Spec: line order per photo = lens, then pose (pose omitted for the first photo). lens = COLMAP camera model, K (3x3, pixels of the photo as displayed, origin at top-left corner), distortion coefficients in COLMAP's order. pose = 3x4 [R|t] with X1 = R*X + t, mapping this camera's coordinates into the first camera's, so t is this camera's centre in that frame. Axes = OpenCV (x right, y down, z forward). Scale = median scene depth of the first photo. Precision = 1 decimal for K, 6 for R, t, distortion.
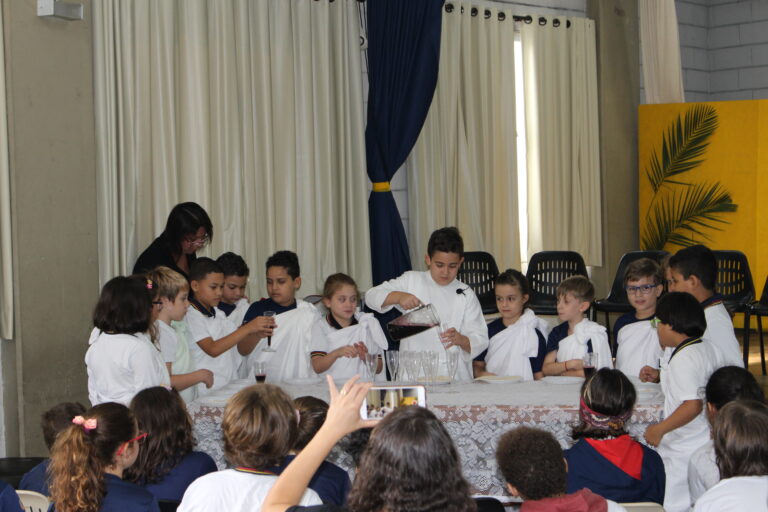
lens RADIAL K [[1925.3, 0, 381.8], [0, 1925.3, 257.7], [0, 0, 1]] dist [0.050550, 0.000000]
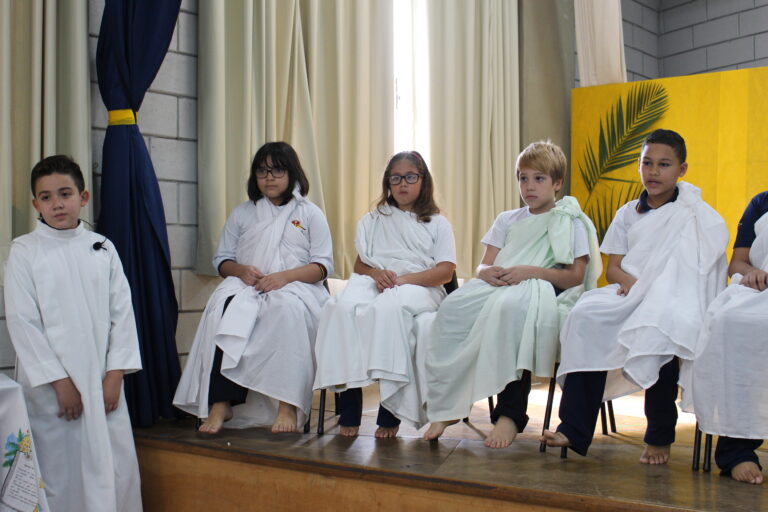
lens RADIAL K [[1058.9, 0, 385.5], [0, 1058.9, 257.9], [0, 0, 1]] dist [-0.042778, 0.000000]
pose [[0.995593, 0.027130, -0.089771, 0.097252], [-0.031903, 0.998129, -0.052169, 0.020042], [0.088187, 0.054803, 0.994595, 0.550512]]
